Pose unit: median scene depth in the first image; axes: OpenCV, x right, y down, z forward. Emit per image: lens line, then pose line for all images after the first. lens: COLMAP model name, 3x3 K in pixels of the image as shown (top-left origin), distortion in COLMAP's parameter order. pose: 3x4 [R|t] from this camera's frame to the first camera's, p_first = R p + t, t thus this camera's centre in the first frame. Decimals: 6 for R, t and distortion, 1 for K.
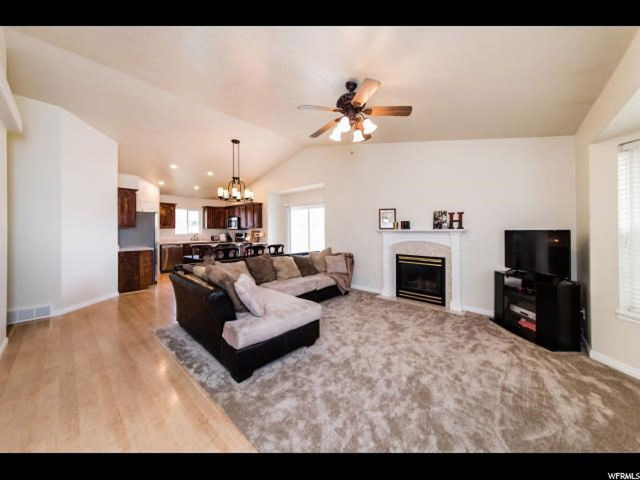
lens RADIAL K [[240.0, 0, 342.4], [0, 240.0, 228.3], [0, 0, 1]] dist [0.000209, 0.000060]
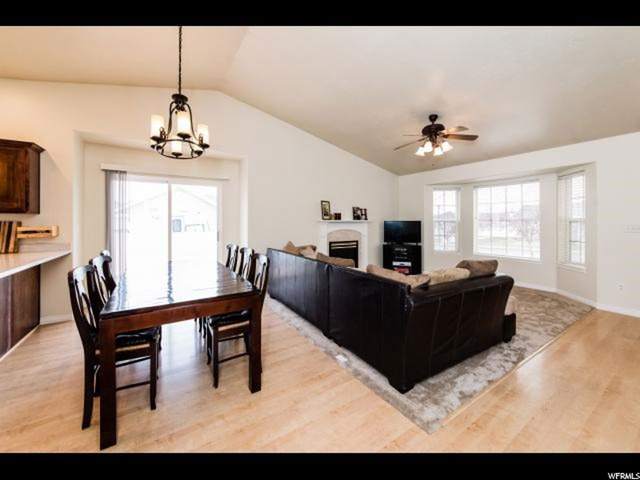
lens RADIAL K [[243.8, 0, 305.8], [0, 243.8, 222.0], [0, 0, 1]] dist [0.001064, 0.000052]
pose [[0.320859, 0.000068, 0.947127, -0.899875], [-0.007162, 0.999972, 0.002354, 0.011726], [-0.947100, -0.007539, 0.320850, 0.746446]]
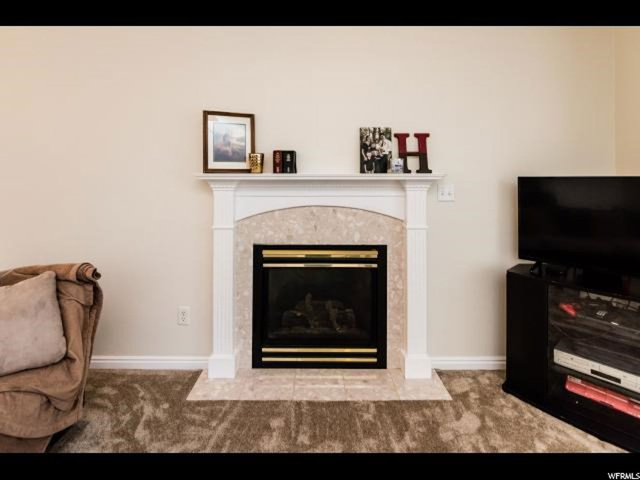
lens RADIAL K [[286.5, 0, 322.1], [0, 286.5, 175.8], [0, 0, 1]] dist [-0.001368, -0.000397]
pose [[0.783090, 0.008586, 0.621849, 0.042361], [-0.006490, 0.999963, -0.005634, 0.009258], [-0.621874, 0.000376, 0.783117, 0.620360]]
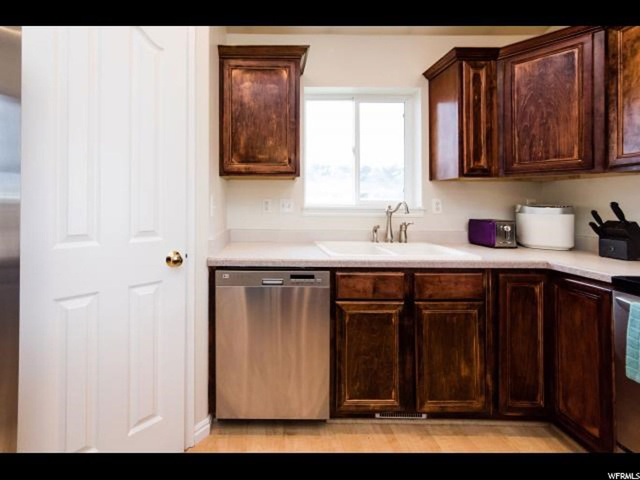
lens RADIAL K [[255.8, 0, 271.2], [0, 255.8, 201.0], [0, 0, 1]] dist [0.000233, -0.000040]
pose [[0.617315, -0.004485, -0.786704, -0.873851], [-0.000981, 0.999979, -0.006470, 0.034603], [0.786716, 0.004766, 0.617297, 1.364842]]
